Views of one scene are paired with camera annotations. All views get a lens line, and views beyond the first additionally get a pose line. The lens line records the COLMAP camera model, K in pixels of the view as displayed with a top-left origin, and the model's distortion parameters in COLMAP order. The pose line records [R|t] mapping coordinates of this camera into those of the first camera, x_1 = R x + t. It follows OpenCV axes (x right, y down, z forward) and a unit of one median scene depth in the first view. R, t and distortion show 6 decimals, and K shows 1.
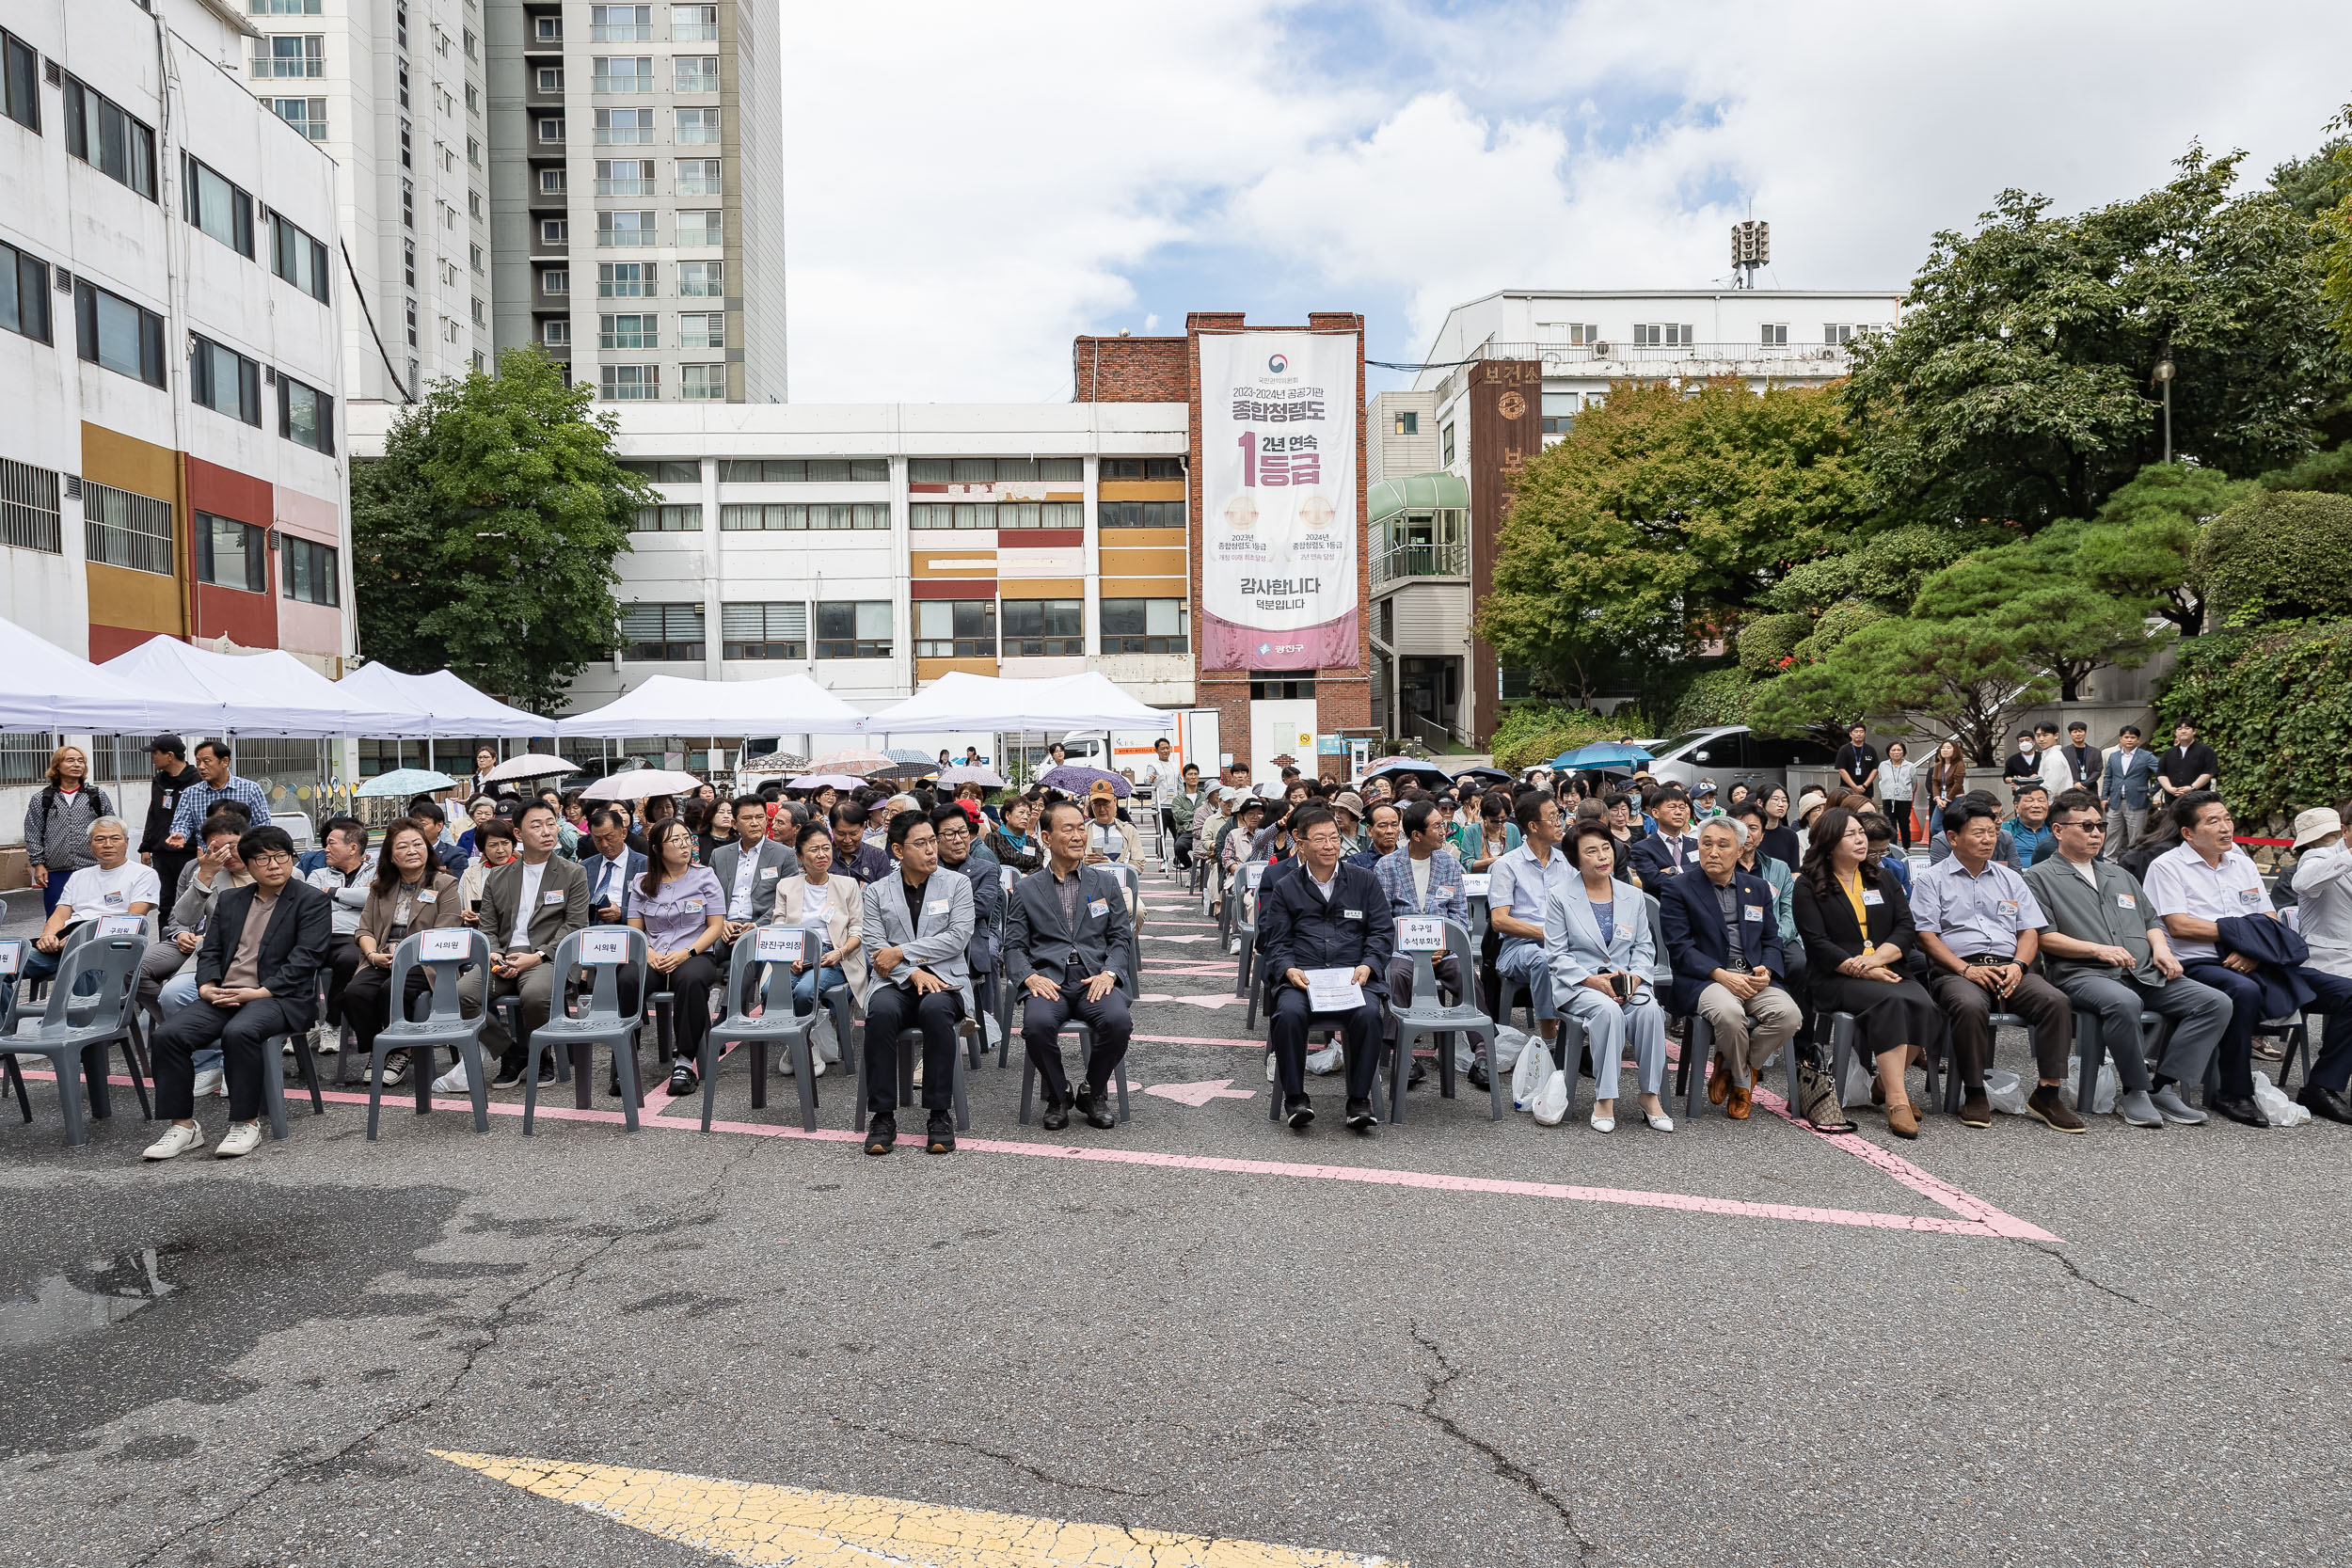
lens RADIAL K [[1581.8, 0, 1176.0], [0, 1581.8, 784.0], [0, 0, 1]] dist [0.001715, 0.043663]
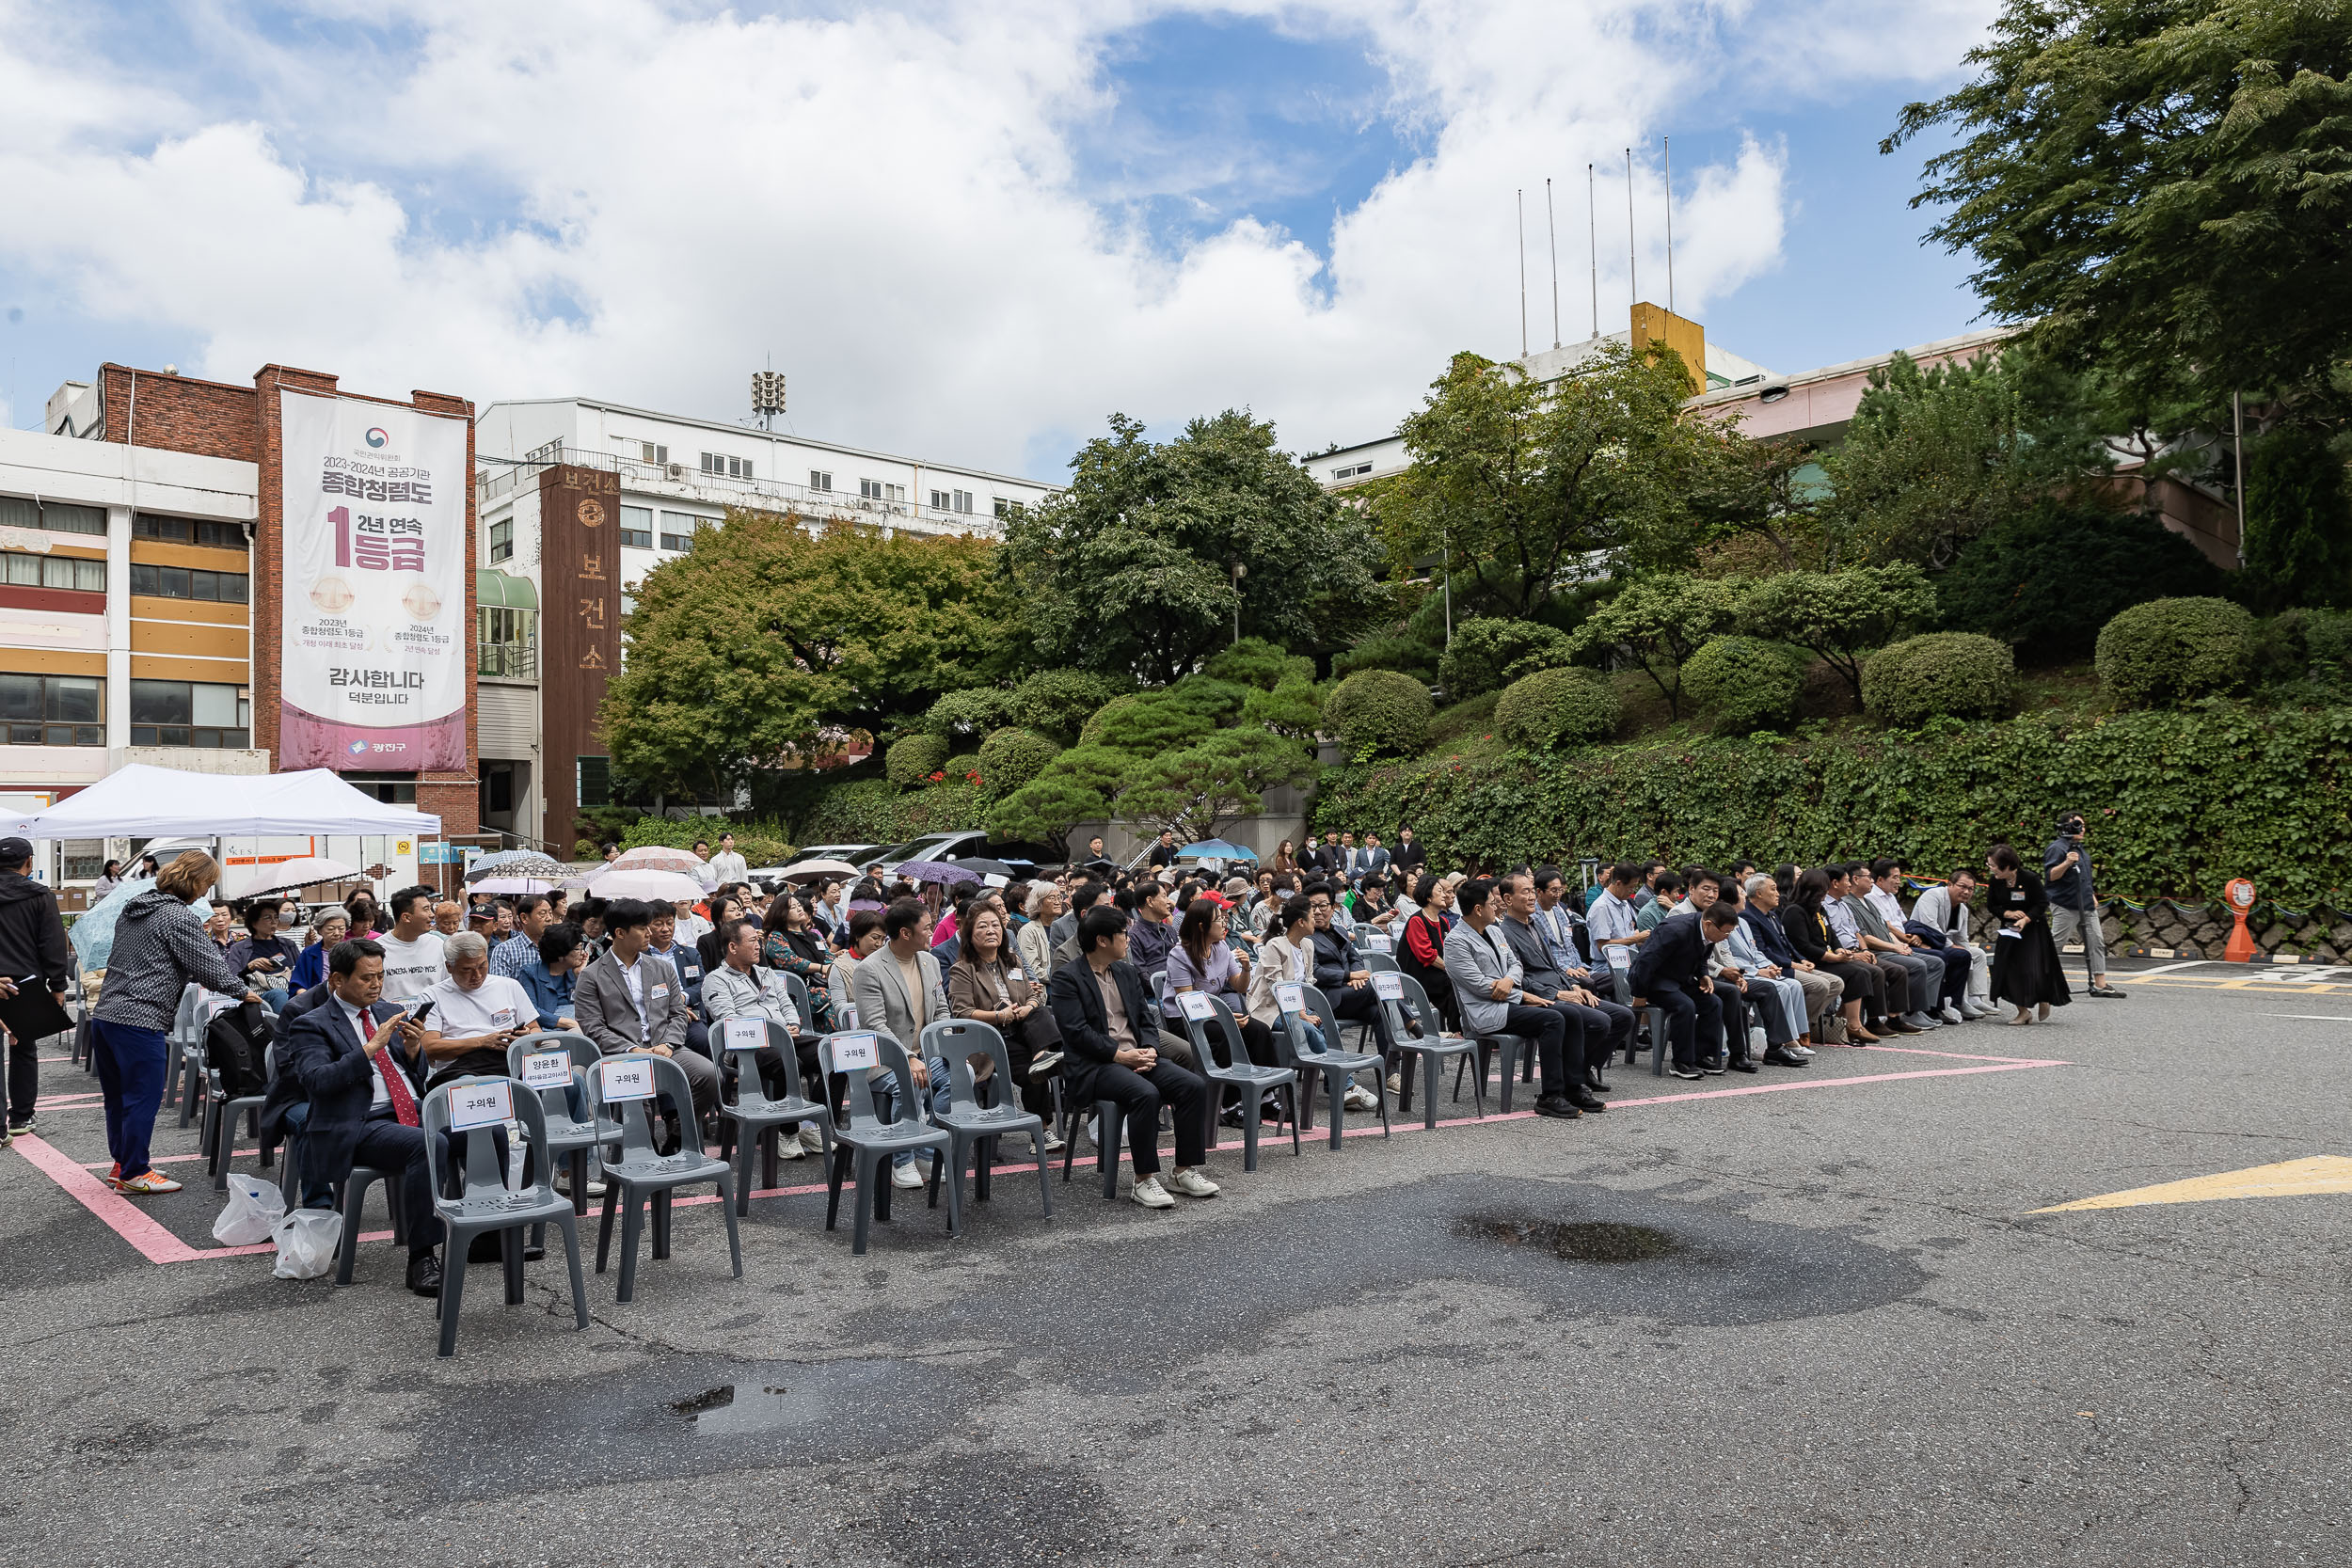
lens RADIAL K [[1581.8, 0, 1176.0], [0, 1581.8, 784.0], [0, 0, 1]] dist [0.001715, 0.043663]
pose [[0.771467, 0.023613, 0.635831, -0.159201], [0.021679, 0.997755, -0.063358, 0.003022], [-0.635899, 0.062663, 0.769224, 0.009650]]
